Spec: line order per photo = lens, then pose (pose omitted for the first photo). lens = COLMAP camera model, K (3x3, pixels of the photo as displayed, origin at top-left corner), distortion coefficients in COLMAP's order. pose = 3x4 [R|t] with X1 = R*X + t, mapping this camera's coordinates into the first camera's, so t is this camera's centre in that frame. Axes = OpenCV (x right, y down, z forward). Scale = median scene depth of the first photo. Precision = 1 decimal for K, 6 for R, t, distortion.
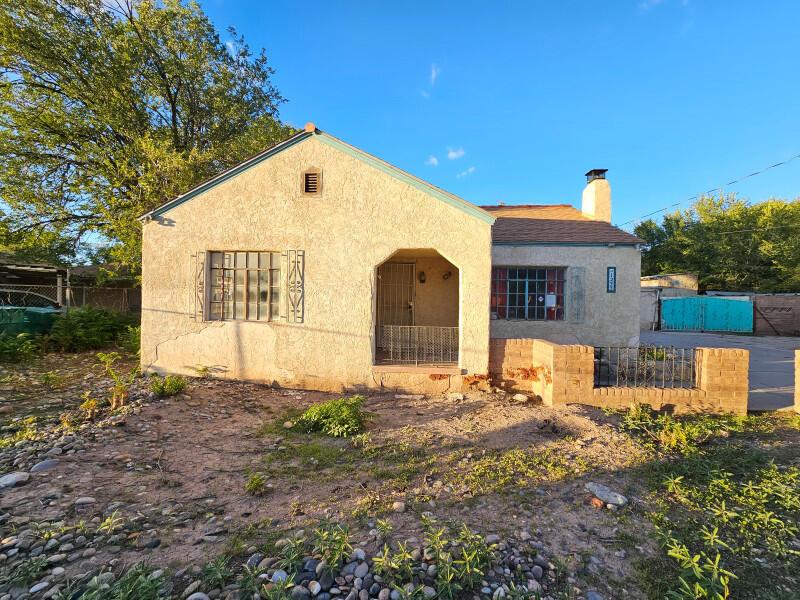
lens RADIAL K [[323.6, 0, 398.8], [0, 323.6, 304.1], [0, 0, 1]] dist [0.001436, 0.000093]
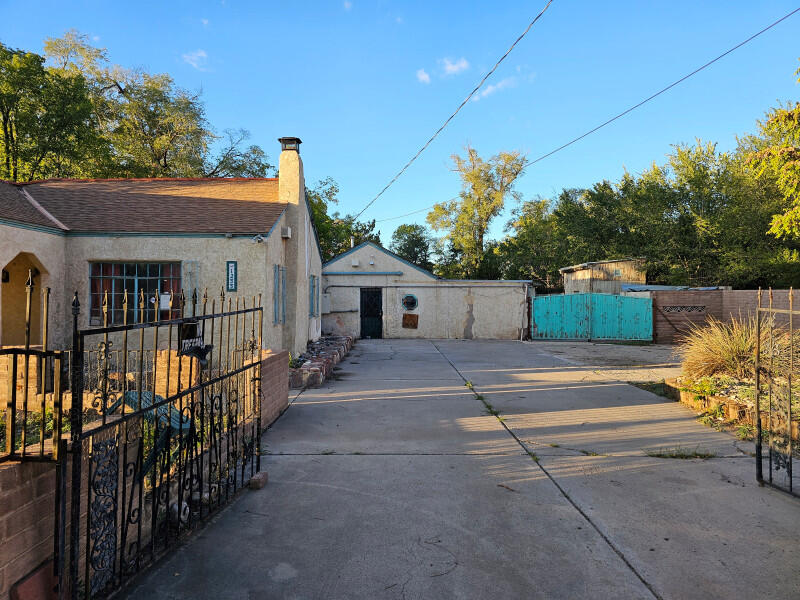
lens RADIAL K [[527.7, 0, 399.2], [0, 527.7, 294.3], [0, 0, 1]] dist [-0.000378, -0.000382]
pose [[0.997968, -0.011731, 0.062626, 0.979951], [0.013391, 0.999568, -0.026160, 0.013043], [-0.062292, 0.026945, 0.997694, -0.386263]]
